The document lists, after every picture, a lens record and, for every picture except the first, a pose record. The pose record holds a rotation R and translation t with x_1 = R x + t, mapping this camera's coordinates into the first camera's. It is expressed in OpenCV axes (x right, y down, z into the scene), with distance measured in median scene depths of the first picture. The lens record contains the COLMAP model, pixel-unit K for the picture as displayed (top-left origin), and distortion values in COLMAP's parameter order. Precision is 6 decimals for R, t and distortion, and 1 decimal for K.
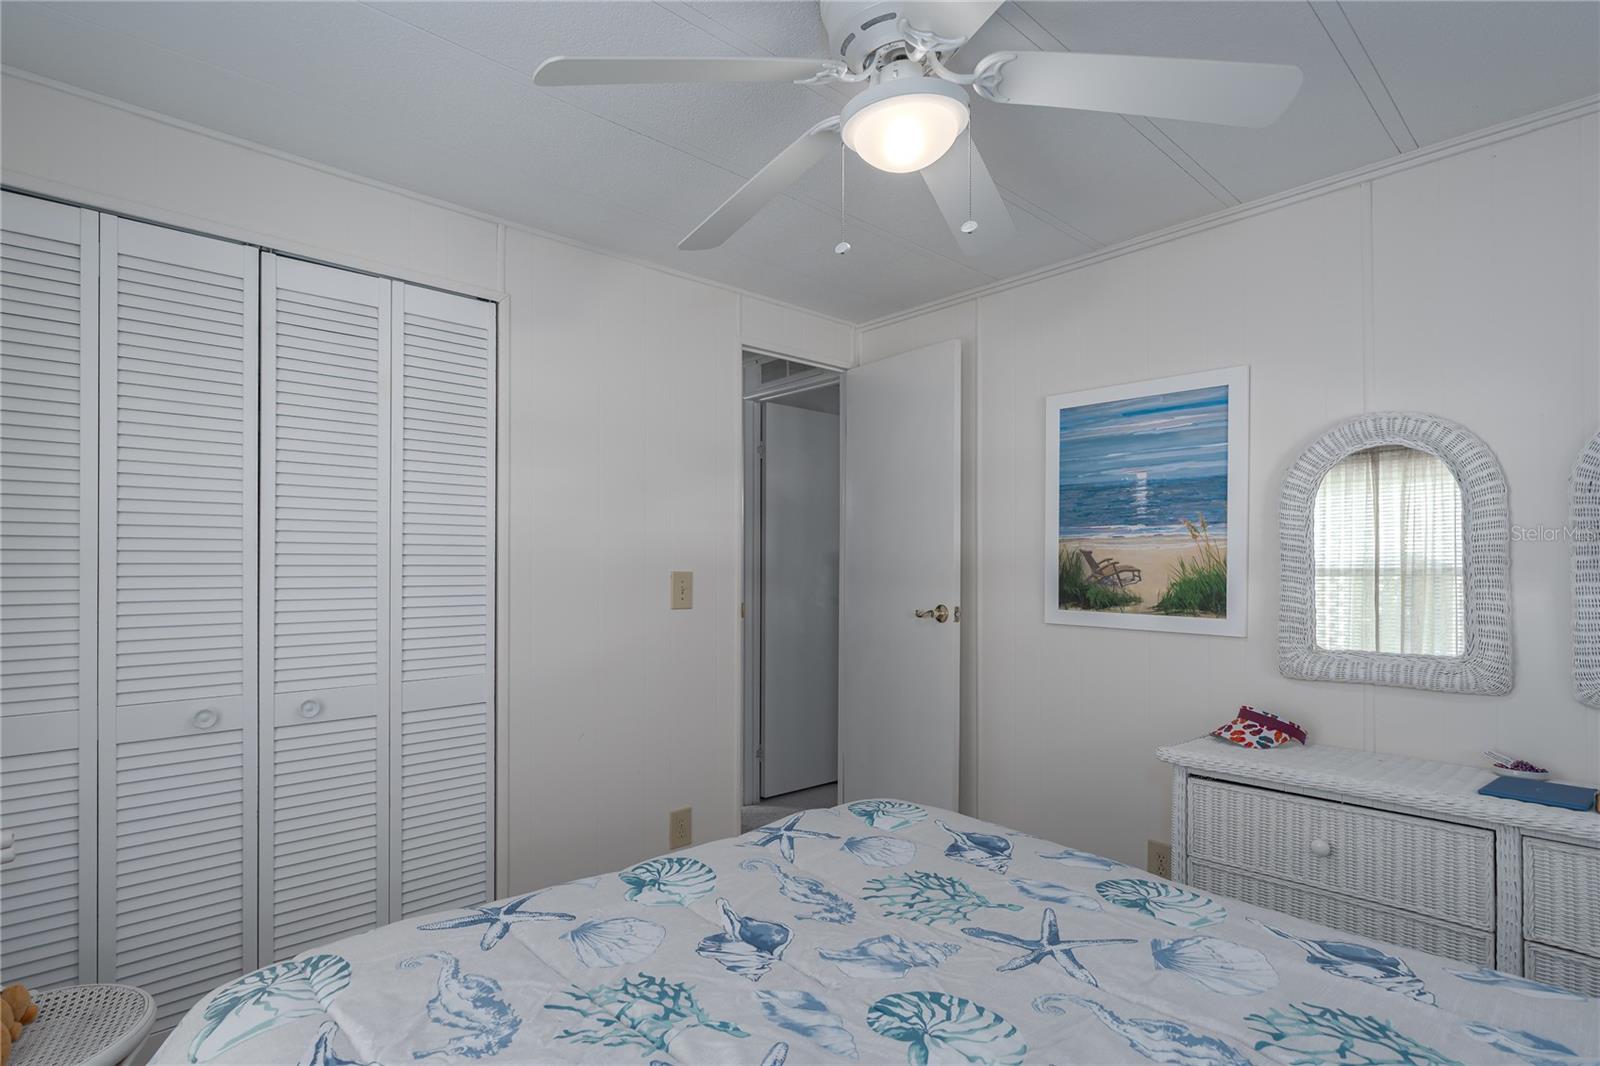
lens RADIAL K [[774.6, 0, 799.8], [0, 774.6, 546.4], [0, 0, 1]] dist [-0.003064, 0.000932]
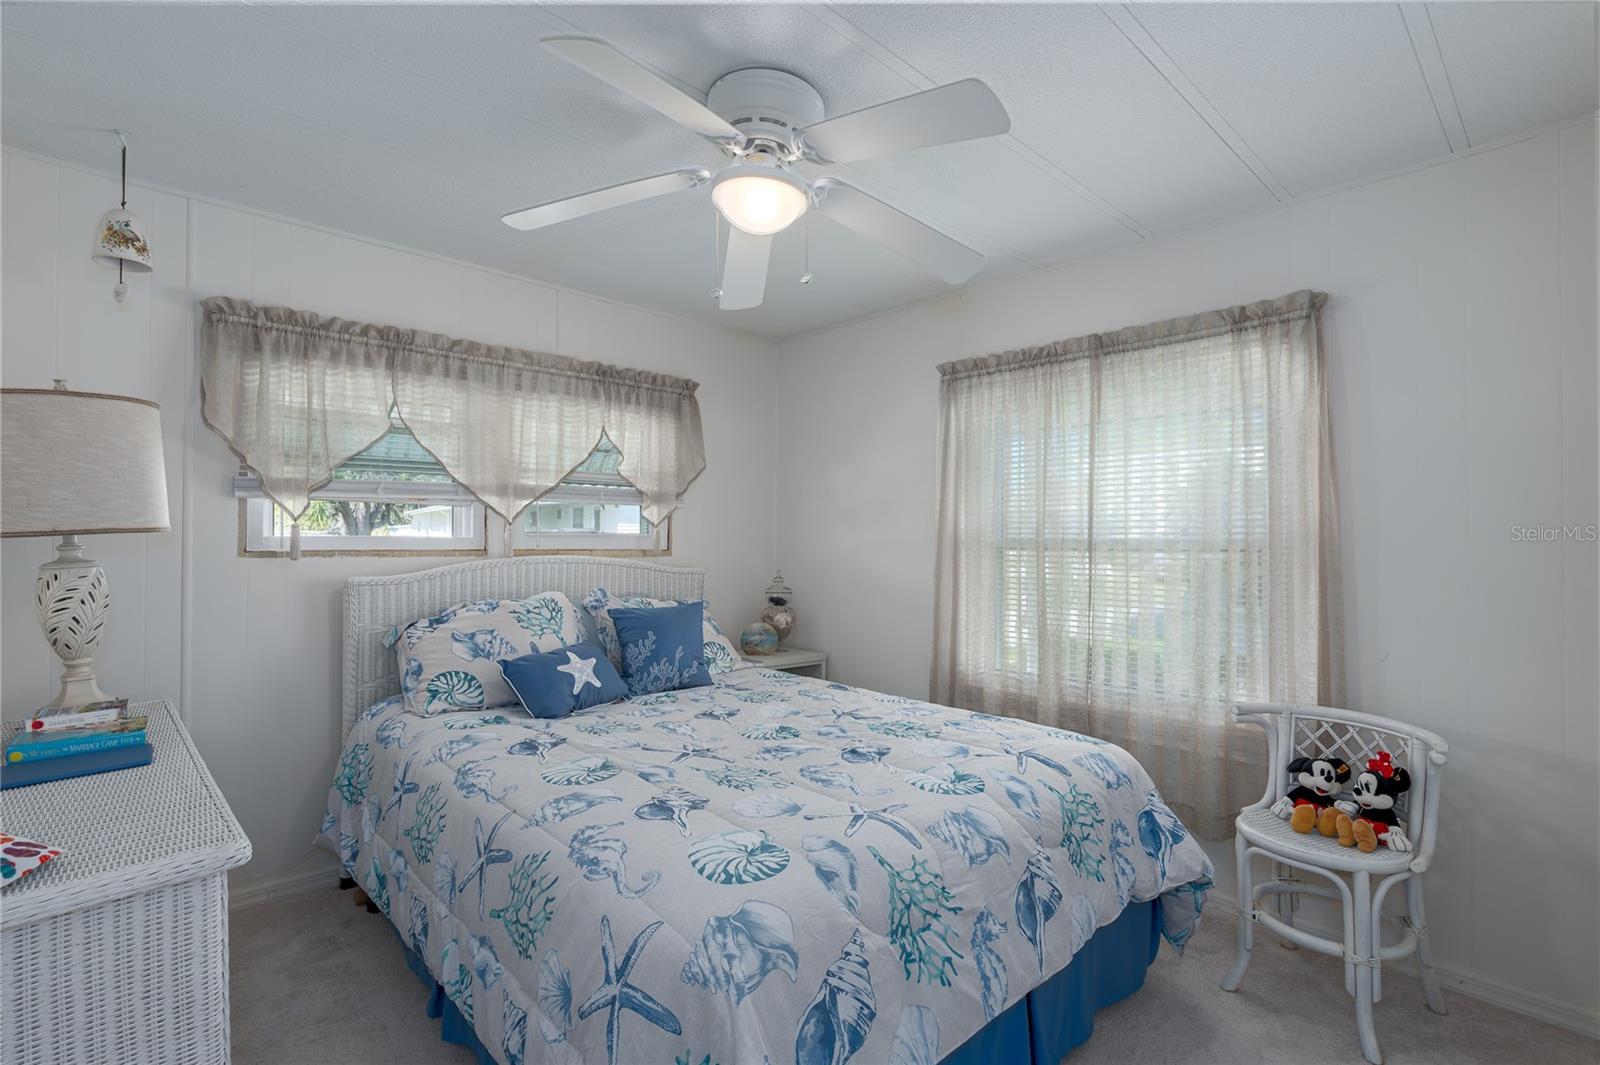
lens RADIAL K [[774.6, 0, 803.7], [0, 774.6, 535.2], [0, 0, 1]] dist [-0.003064, 0.000932]
pose [[-0.999932, -0.002946, -0.011256, 0.077968], [-0.002643, 0.999634, -0.026918, 0.063210], [0.011332, -0.026887, -0.999574, 2.387056]]
